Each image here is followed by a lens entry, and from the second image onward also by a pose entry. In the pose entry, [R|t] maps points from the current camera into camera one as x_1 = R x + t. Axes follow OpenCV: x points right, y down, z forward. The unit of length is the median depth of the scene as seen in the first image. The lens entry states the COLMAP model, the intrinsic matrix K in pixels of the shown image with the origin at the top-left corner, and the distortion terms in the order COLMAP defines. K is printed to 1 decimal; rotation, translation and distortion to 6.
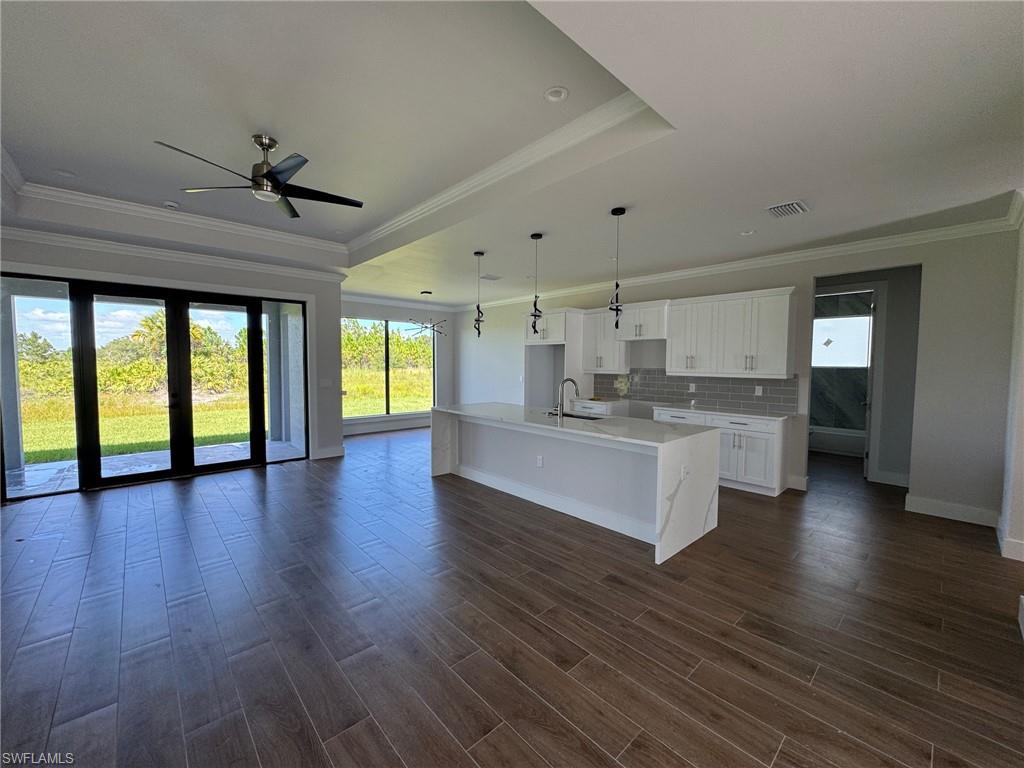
lens RADIAL K [[410.1, 0, 510.3], [0, 410.1, 382.3], [0, 0, 1]] dist [-0.002267, -0.000225]
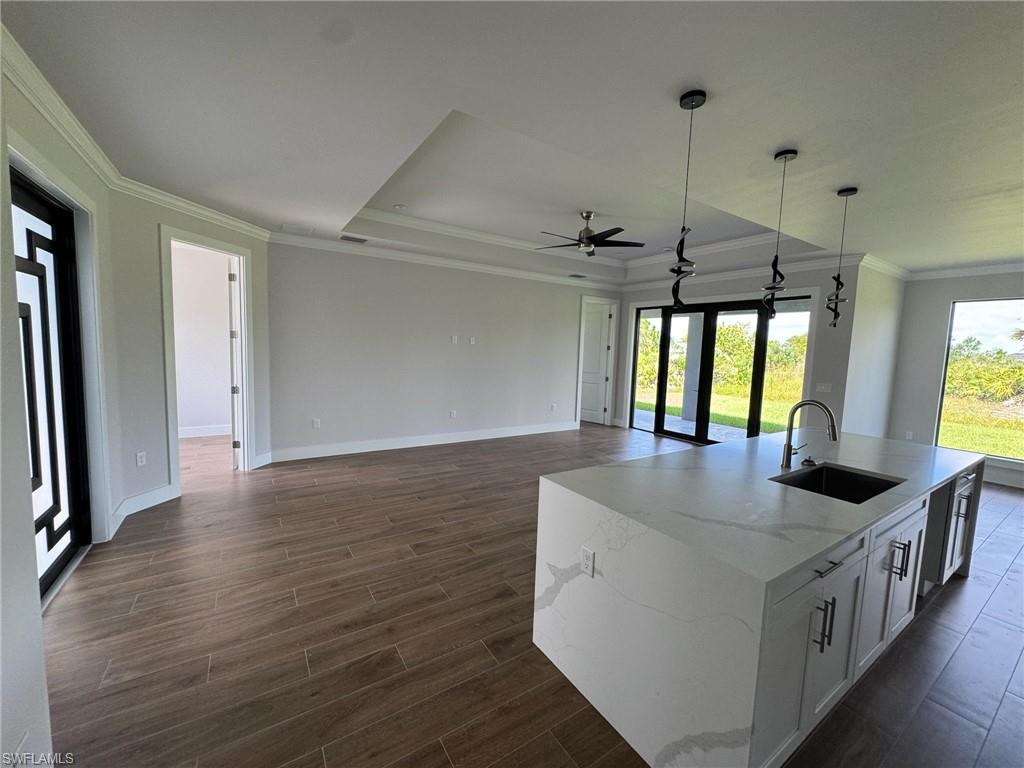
lens RADIAL K [[410.1, 0, 510.3], [0, 410.1, 382.3], [0, 0, 1]] dist [-0.002267, -0.000225]
pose [[-0.167212, 0.078139, -0.982820, 0.660779], [-0.081803, 0.992318, 0.092812, -0.044541], [0.982521, 0.095917, -0.159535, 0.654596]]
